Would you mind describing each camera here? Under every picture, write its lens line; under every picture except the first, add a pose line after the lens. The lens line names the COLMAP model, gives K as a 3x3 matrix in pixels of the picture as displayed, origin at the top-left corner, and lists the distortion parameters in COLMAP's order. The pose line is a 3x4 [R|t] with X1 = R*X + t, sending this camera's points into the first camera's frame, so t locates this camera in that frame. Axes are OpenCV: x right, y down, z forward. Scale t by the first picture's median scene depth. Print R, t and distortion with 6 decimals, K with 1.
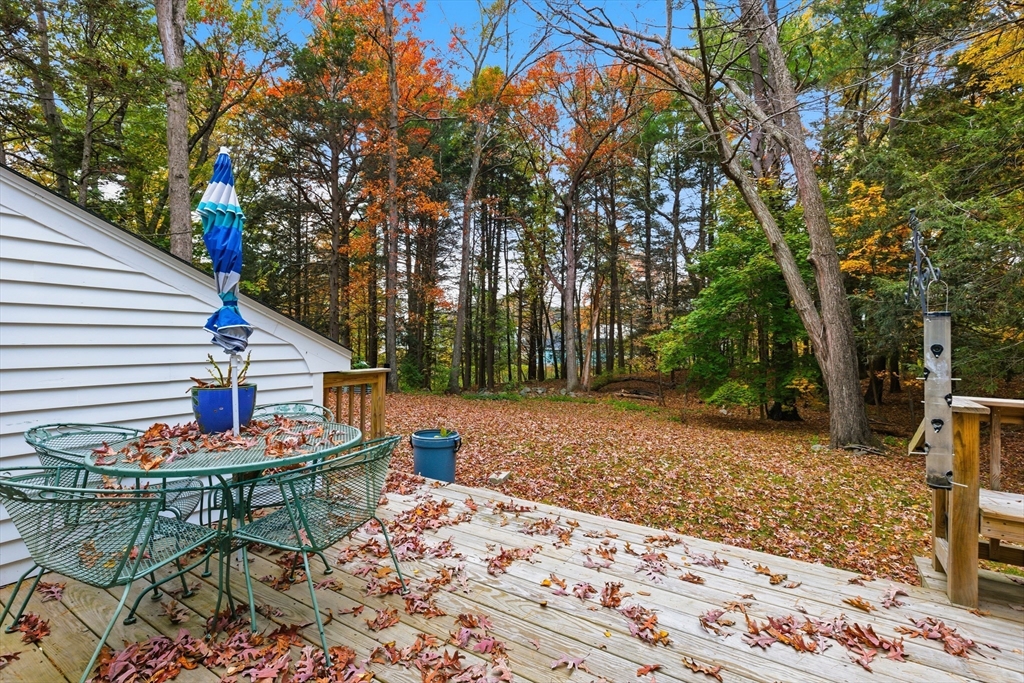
lens RADIAL K [[467.8, 0, 516.9], [0, 467.8, 338.2], [0, 0, 1]] dist [-0.004864, 0.000872]
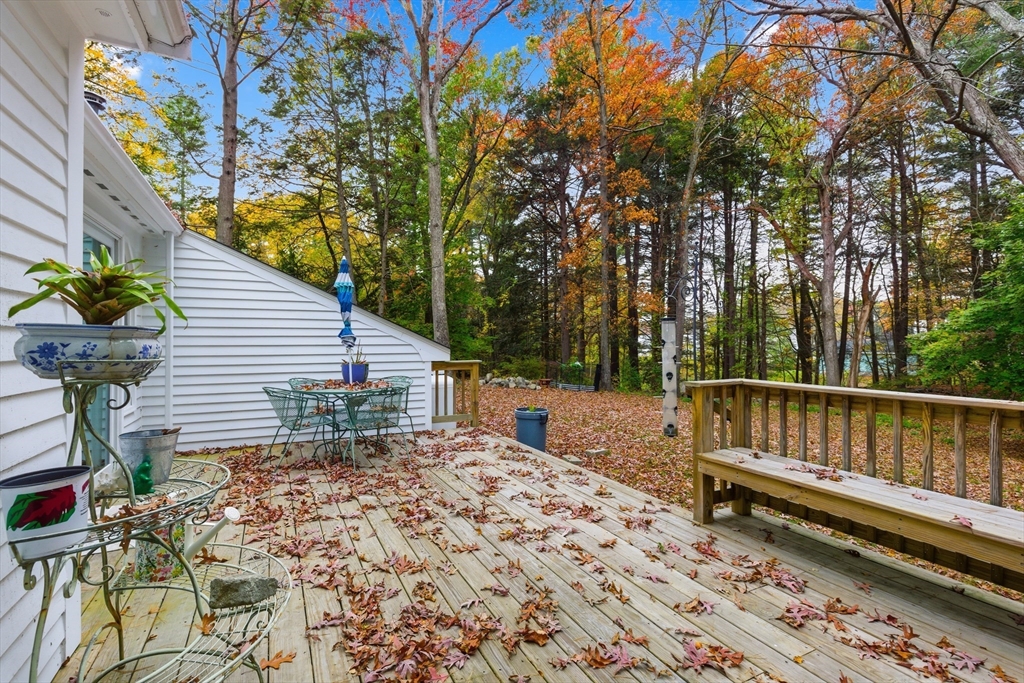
lens RADIAL K [[467.8, 0, 509.6], [0, 467.8, 343.6], [0, 0, 1]] dist [-0.004864, 0.000872]
pose [[0.857346, -0.007852, -0.514681, 0.611240], [0.010523, 0.999942, 0.002273, 0.006503], [0.514633, -0.007364, 0.857379, -0.269518]]
